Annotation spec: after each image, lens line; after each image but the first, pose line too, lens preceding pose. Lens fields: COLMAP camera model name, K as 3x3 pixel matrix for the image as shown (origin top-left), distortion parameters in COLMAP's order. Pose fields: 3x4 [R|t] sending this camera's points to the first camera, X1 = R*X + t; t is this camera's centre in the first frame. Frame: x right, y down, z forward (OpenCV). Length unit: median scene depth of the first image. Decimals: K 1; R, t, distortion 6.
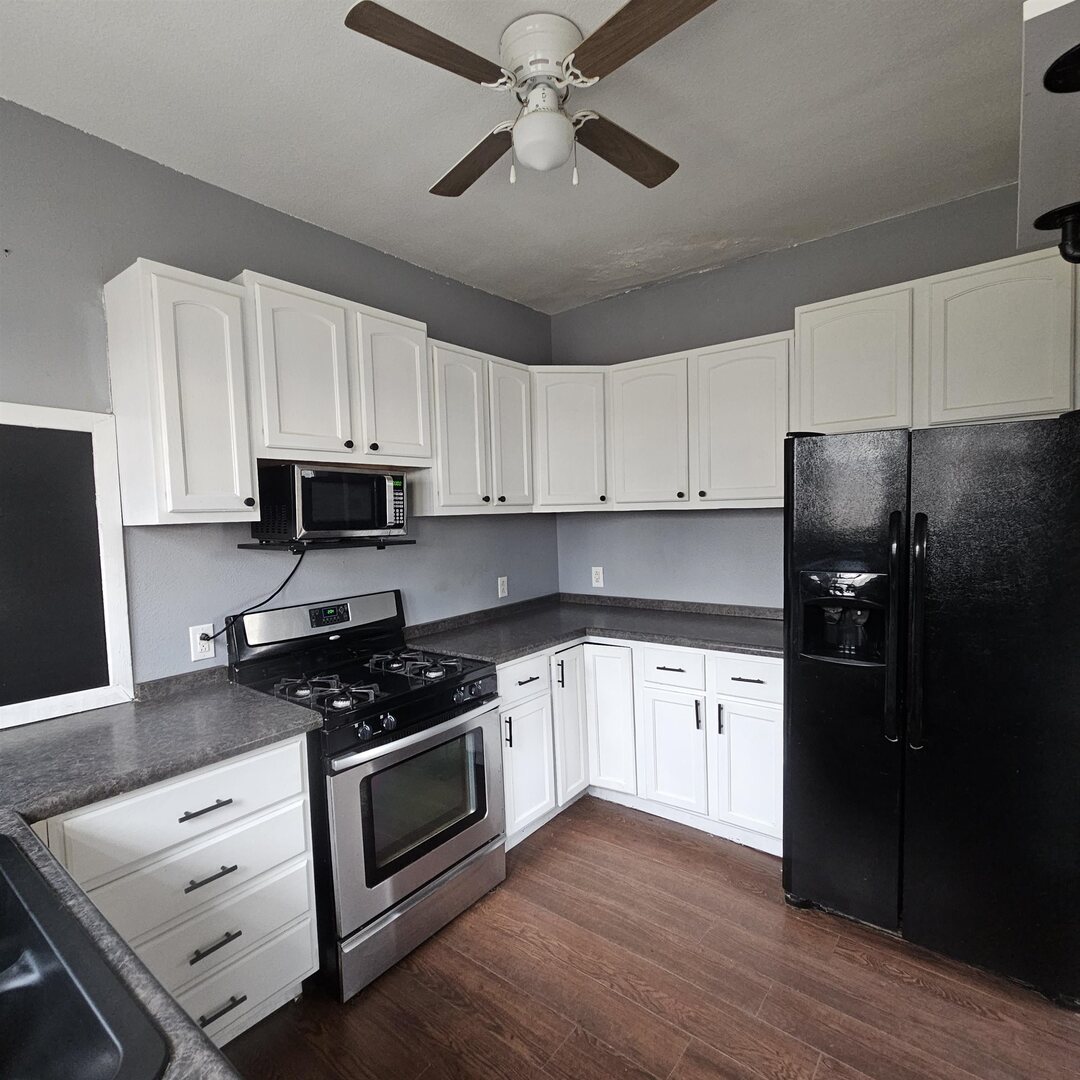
lens RADIAL K [[585.6, 0, 536.8], [0, 585.6, 545.7], [0, 0, 1]] dist [-0.003149, 0.001593]
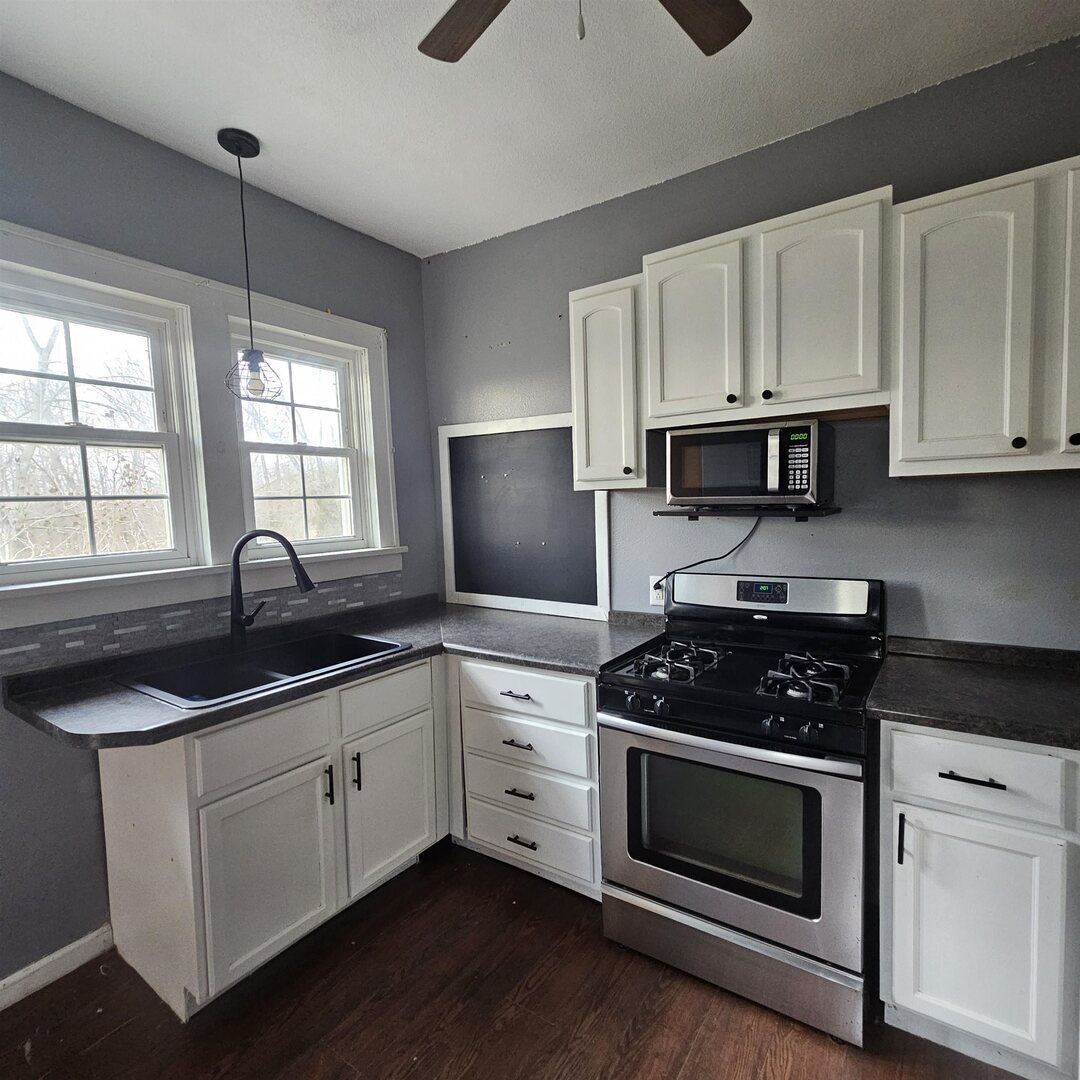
lens RADIAL K [[585.6, 0, 536.8], [0, 585.6, 545.7], [0, 0, 1]] dist [-0.003149, 0.001593]
pose [[0.070073, 0.094201, -0.993084, 0.568395], [-0.029644, 0.995288, 0.092318, -0.026992], [0.997101, 0.022970, 0.072536, 0.666850]]
